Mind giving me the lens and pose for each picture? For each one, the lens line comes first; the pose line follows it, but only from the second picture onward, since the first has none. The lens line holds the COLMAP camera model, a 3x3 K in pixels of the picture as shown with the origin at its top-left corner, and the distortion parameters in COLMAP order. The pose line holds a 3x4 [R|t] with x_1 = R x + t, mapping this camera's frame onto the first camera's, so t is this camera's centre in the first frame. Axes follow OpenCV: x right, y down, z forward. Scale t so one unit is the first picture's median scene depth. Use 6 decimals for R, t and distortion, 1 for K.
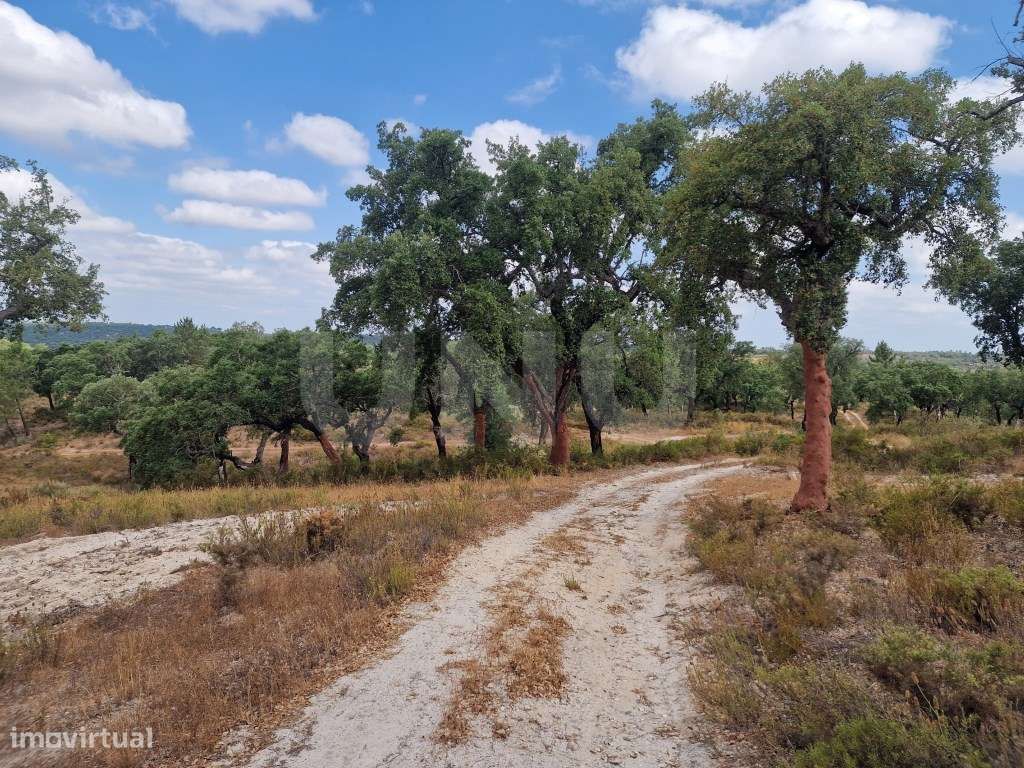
lens RADIAL K [[688.0, 0, 537.7], [0, 688.0, 380.8], [0, 0, 1]] dist [0.102026, -0.103981]
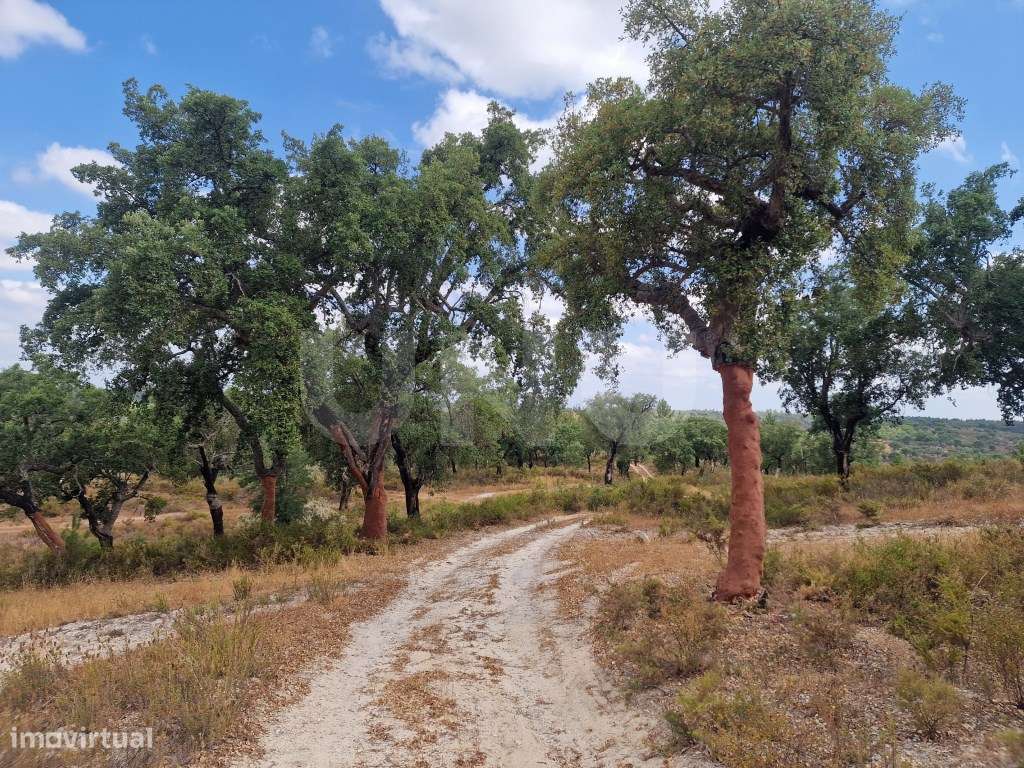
lens RADIAL K [[669.0, 0, 515.5], [0, 669.0, 386.4], [0, 0, 1]] dist [0.101733, -0.101164]
pose [[0.965658, 0.007875, 0.259696, -0.016397], [0.012510, 0.996972, -0.076752, 0.009370], [-0.259514, 0.077365, 0.962636, 0.205257]]
